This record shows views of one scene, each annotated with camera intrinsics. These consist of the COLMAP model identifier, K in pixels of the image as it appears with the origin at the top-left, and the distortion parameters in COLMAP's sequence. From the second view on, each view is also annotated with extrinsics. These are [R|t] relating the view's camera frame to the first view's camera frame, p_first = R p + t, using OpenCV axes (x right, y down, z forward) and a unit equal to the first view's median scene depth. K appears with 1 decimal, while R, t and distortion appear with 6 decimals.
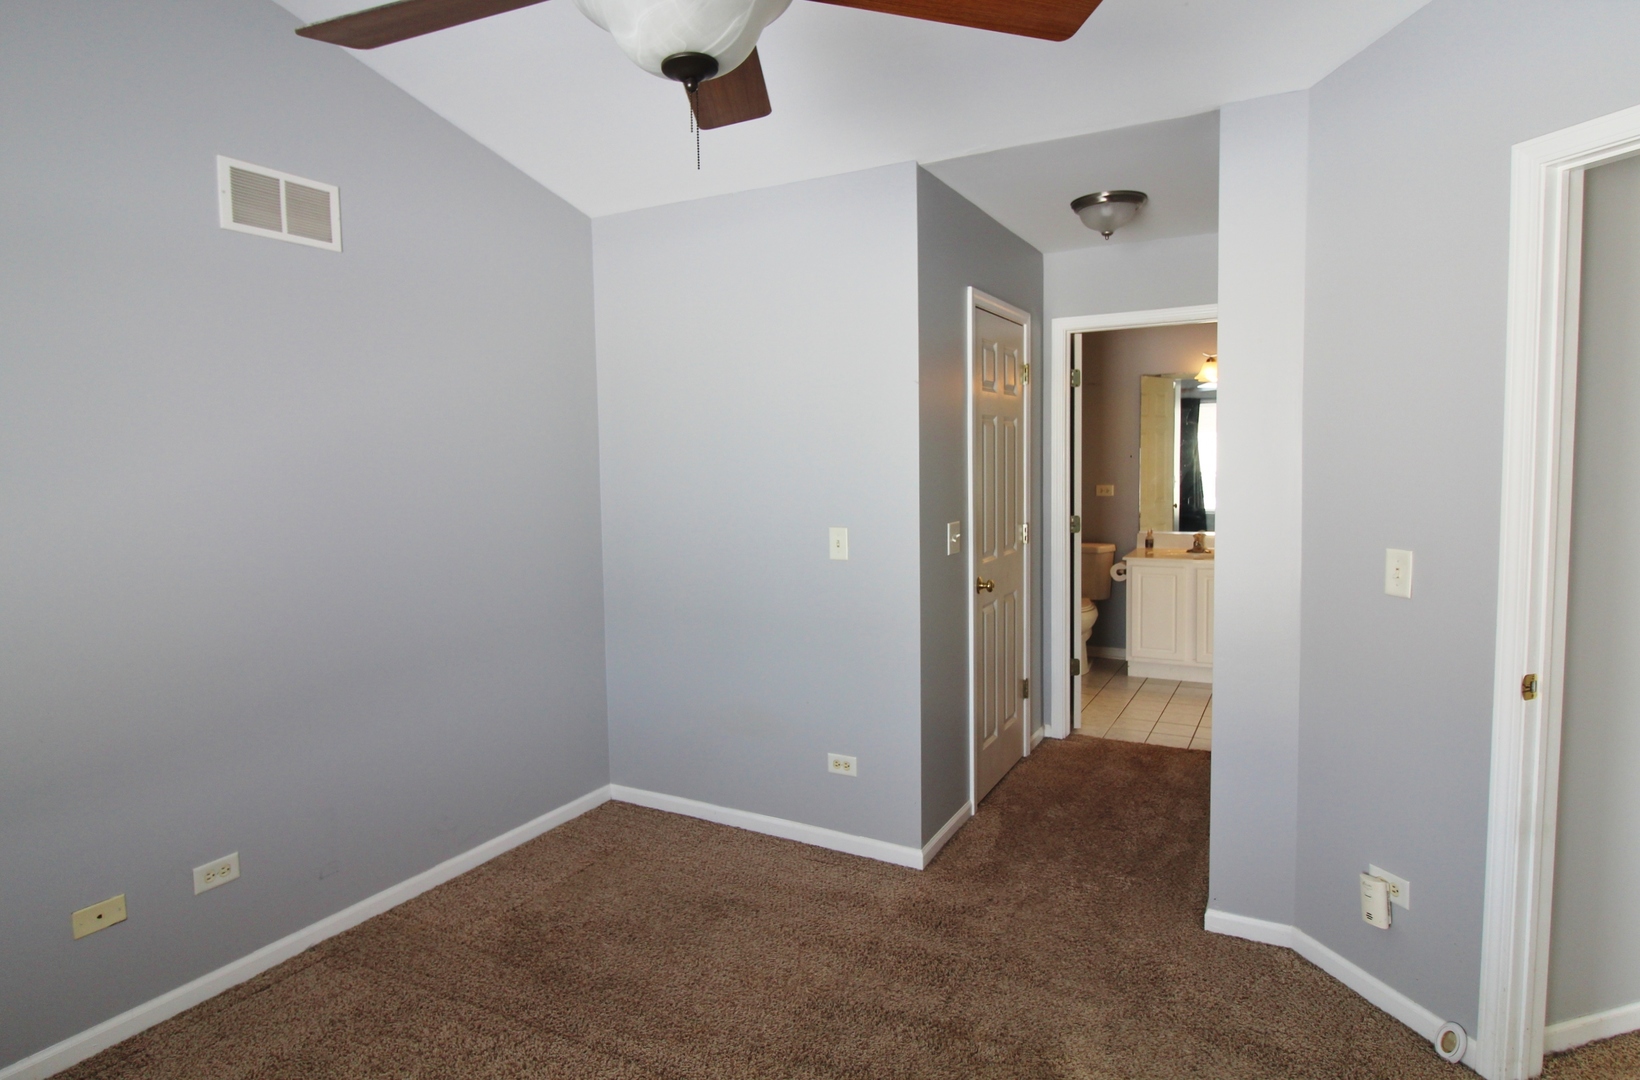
lens RADIAL K [[914.6, 0, 822.8], [0, 914.6, 530.2], [0, 0, 1]] dist [0.000639, -0.000104]
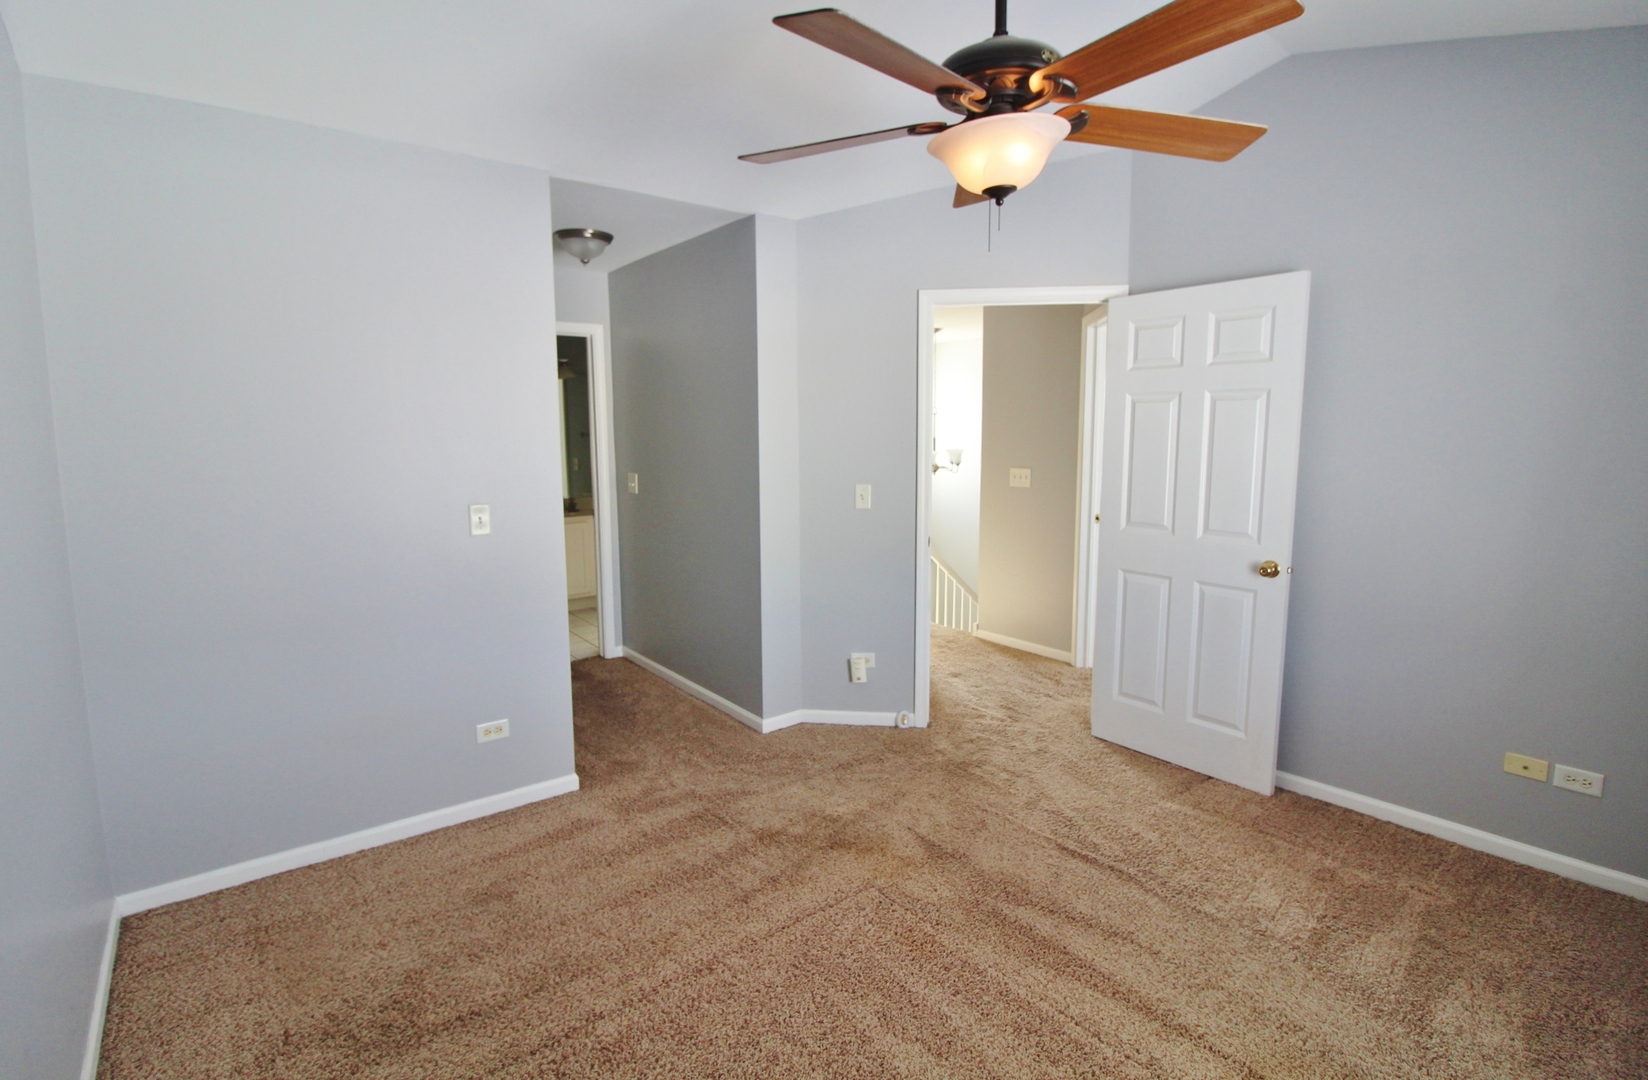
lens RADIAL K [[779.0, 0, 822.6], [0, 779.0, 529.4], [0, 0, 1]] dist [-0.001852, -0.000540]
pose [[0.406513, -0.110653, 0.906920, -0.685935], [0.076311, 0.993283, 0.086985, -0.026273], [-0.910453, 0.033847, 0.412226, 0.310384]]
